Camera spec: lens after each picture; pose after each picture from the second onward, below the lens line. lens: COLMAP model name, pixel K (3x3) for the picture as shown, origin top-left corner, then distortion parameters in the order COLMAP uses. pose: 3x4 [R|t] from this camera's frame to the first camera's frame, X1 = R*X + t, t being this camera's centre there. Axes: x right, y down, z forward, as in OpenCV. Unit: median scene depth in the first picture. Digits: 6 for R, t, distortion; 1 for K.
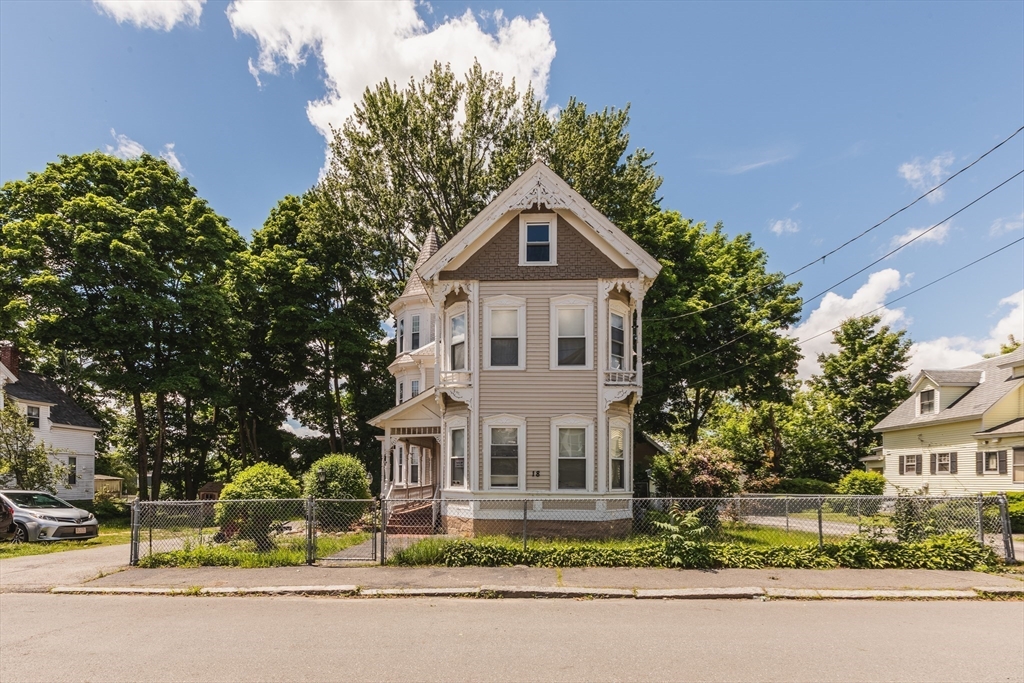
lens RADIAL K [[487.1, 0, 512.0], [0, 487.1, 341.5], [0, 0, 1]] dist [0.000220, -0.000036]
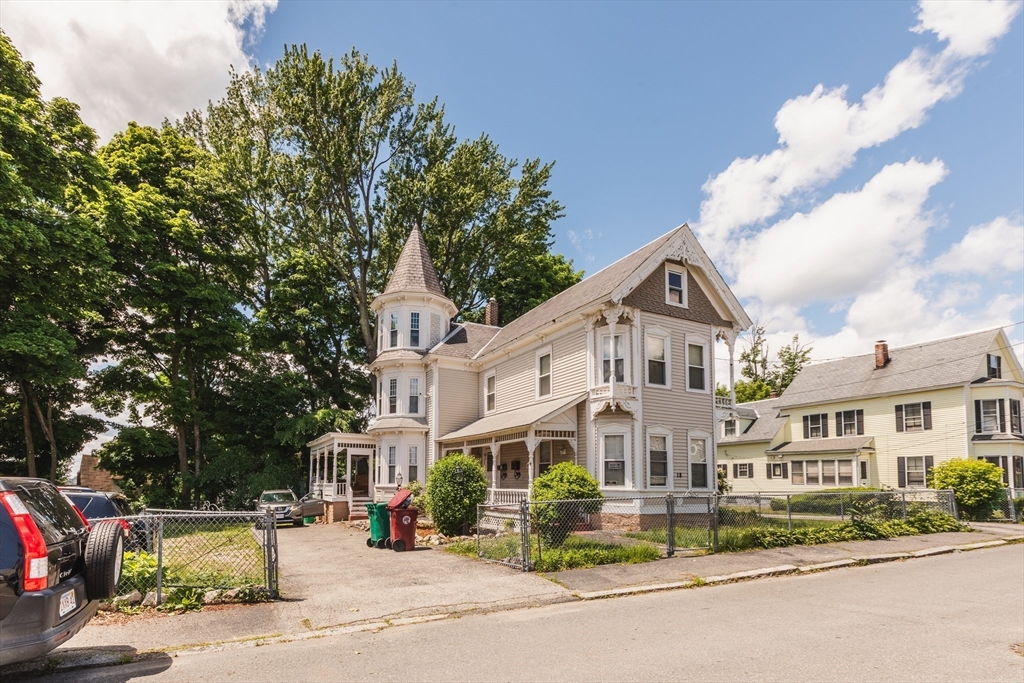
lens RADIAL K [[463.6, 0, 505.6], [0, 463.6, 322.7], [0, 0, 1]] dist [0.001524, -0.000643]
pose [[0.874338, 0.159332, 0.458417, -0.874644], [-0.133484, 0.987092, -0.088490, 0.050407], [-0.466599, 0.016179, 0.884321, 0.153852]]
